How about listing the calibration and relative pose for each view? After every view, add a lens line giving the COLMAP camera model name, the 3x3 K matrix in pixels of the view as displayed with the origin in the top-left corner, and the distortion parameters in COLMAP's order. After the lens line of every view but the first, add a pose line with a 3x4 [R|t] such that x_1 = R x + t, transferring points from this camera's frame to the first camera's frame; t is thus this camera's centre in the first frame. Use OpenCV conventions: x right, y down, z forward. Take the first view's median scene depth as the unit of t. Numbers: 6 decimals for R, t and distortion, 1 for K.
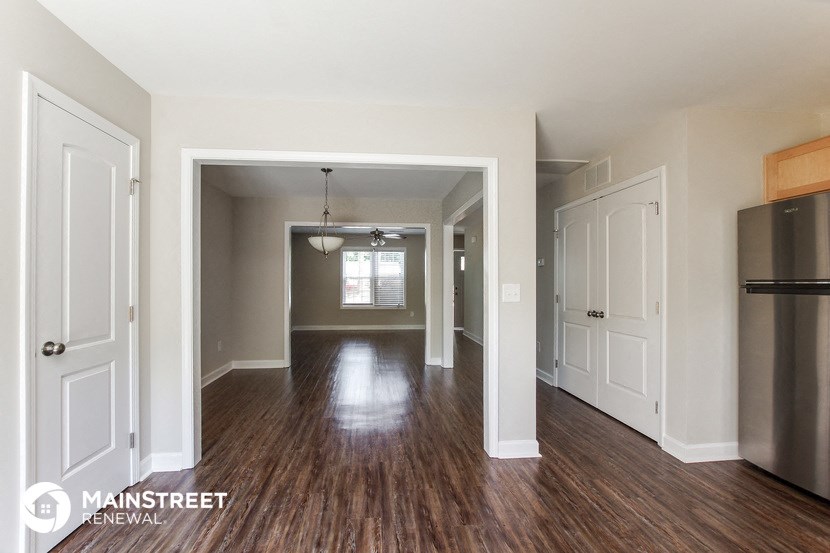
lens RADIAL K [[364.2, 0, 410.1], [0, 364.2, 285.7], [0, 0, 1]] dist [-0.008002, -0.000041]
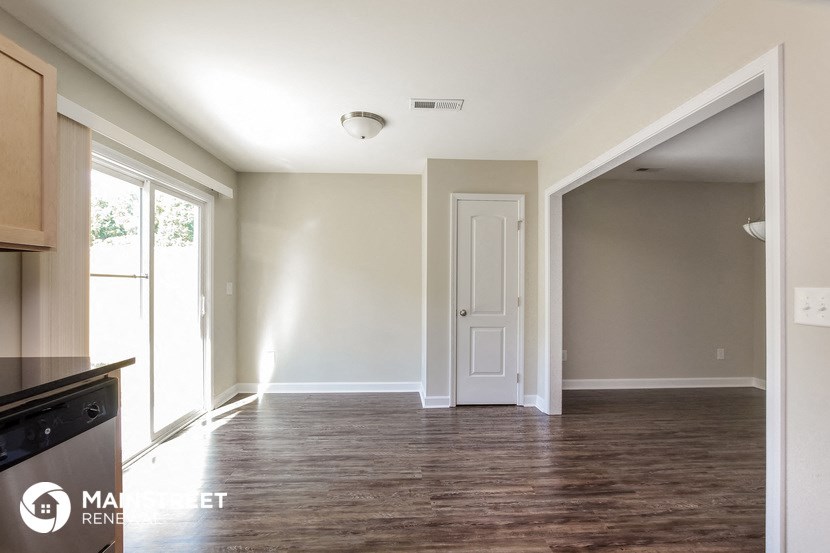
lens RADIAL K [[364.2, 0, 410.1], [0, 364.2, 285.7], [0, 0, 1]] dist [-0.008002, -0.000041]
pose [[-0.051259, 0.005817, -0.998668, 0.944387], [-0.011375, 0.999915, 0.006408, -0.000544], [0.998621, 0.011688, -0.051188, 0.602222]]
